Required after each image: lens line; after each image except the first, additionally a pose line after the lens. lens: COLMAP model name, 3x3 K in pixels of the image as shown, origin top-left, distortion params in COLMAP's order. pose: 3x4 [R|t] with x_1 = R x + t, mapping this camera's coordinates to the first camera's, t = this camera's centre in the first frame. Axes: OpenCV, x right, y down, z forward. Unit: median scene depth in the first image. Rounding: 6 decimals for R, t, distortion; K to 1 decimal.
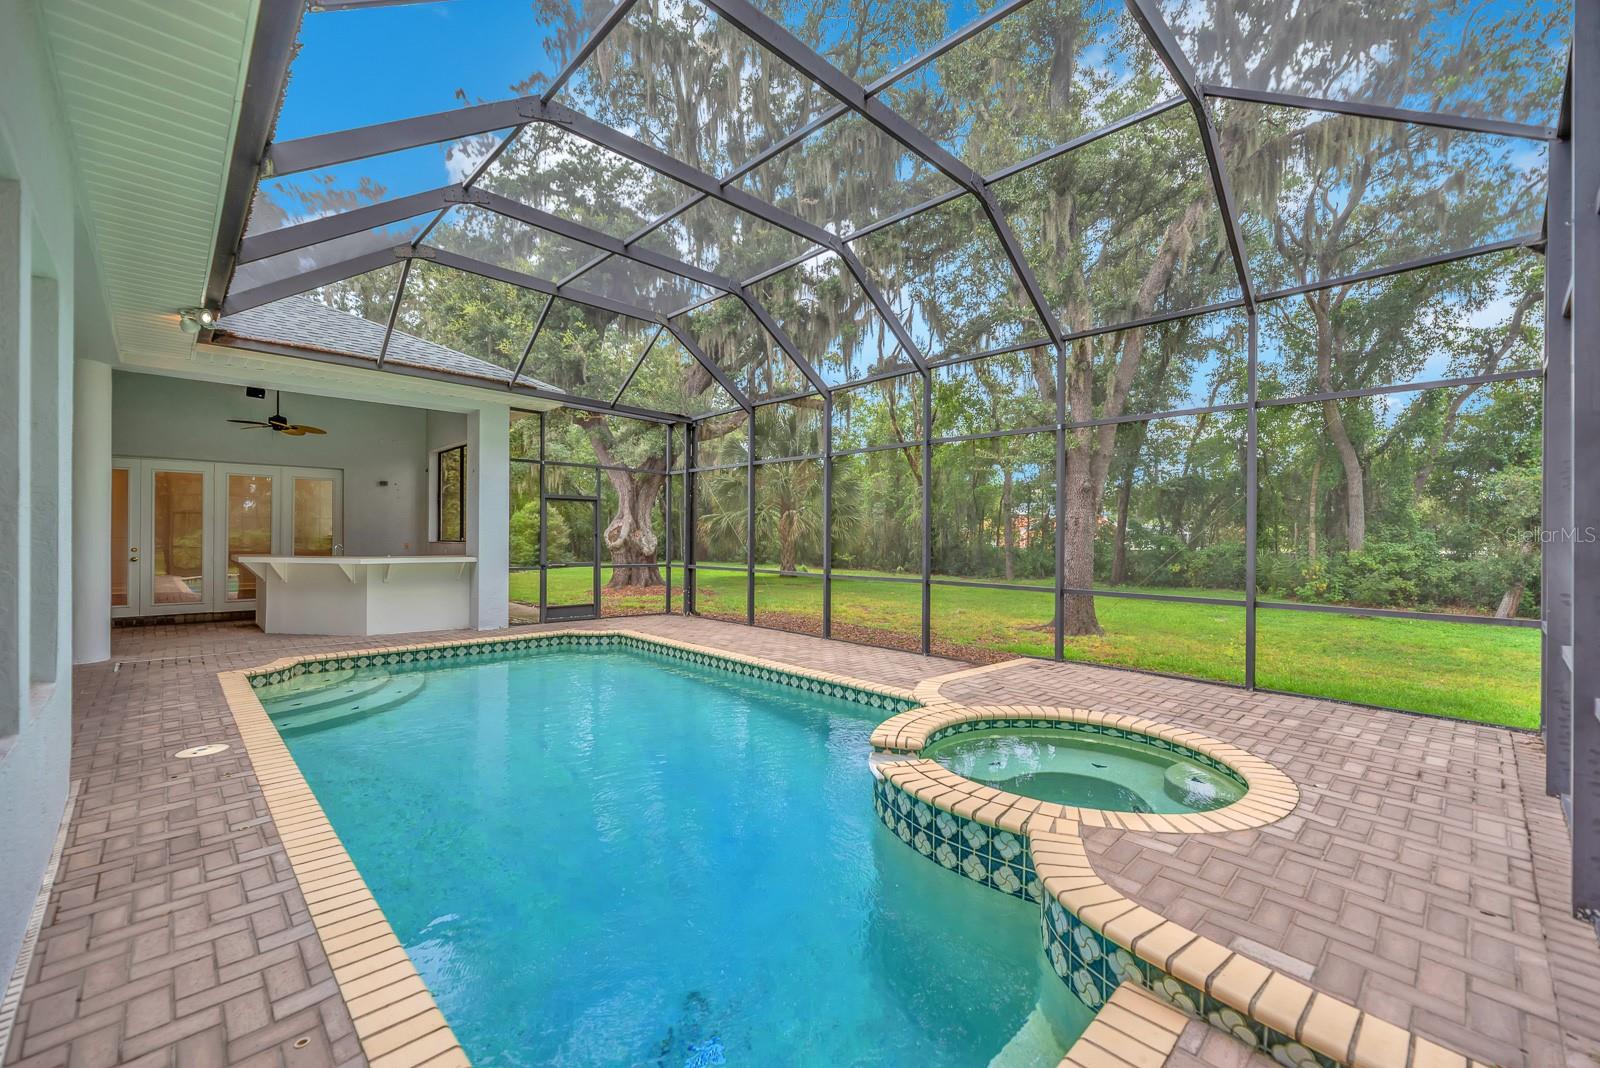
lens RADIAL K [[644.0, 0, 790.6], [0, 644.0, 531.3], [0, 0, 1]] dist [0.001560, 0.000351]
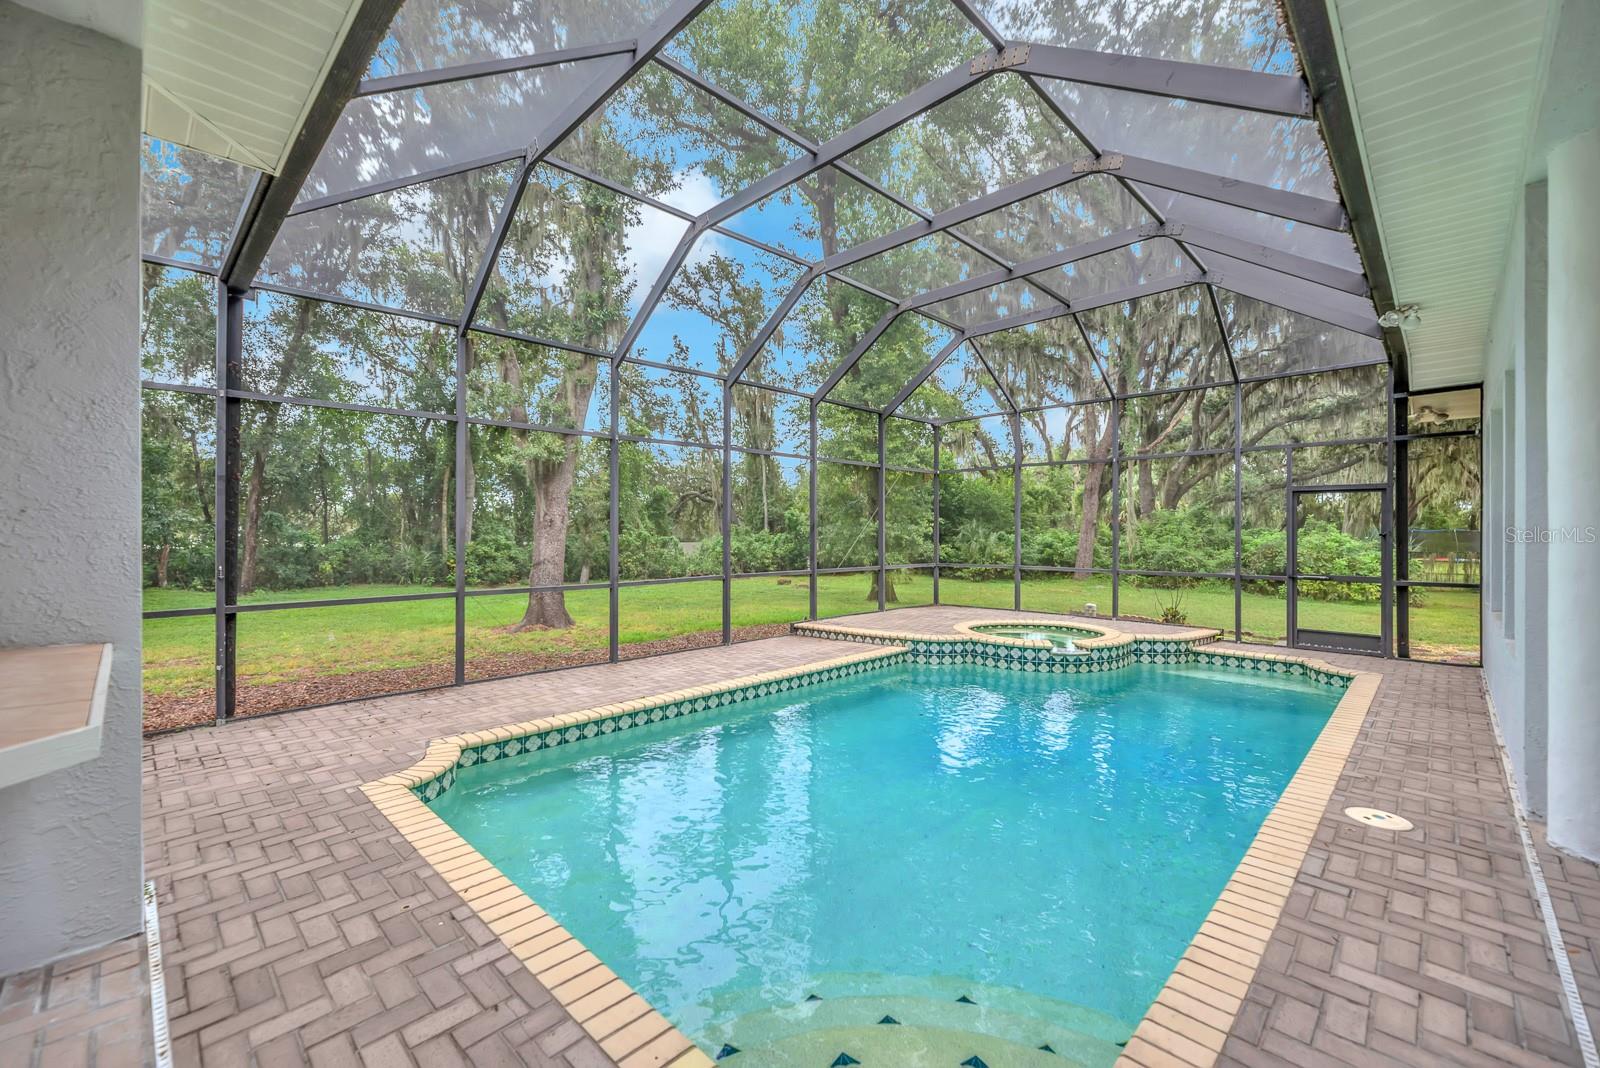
lens RADIAL K [[673.7, 0, 800.0], [0, 673.7, 534.0], [0, 0, 1]] dist [-0.001384, -0.000300]
pose [[-0.024234, -0.009666, 0.999660, -1.507222], [-0.004935, 0.999942, 0.009549, -0.001506], [-0.999694, -0.004702, -0.024280, 1.521263]]
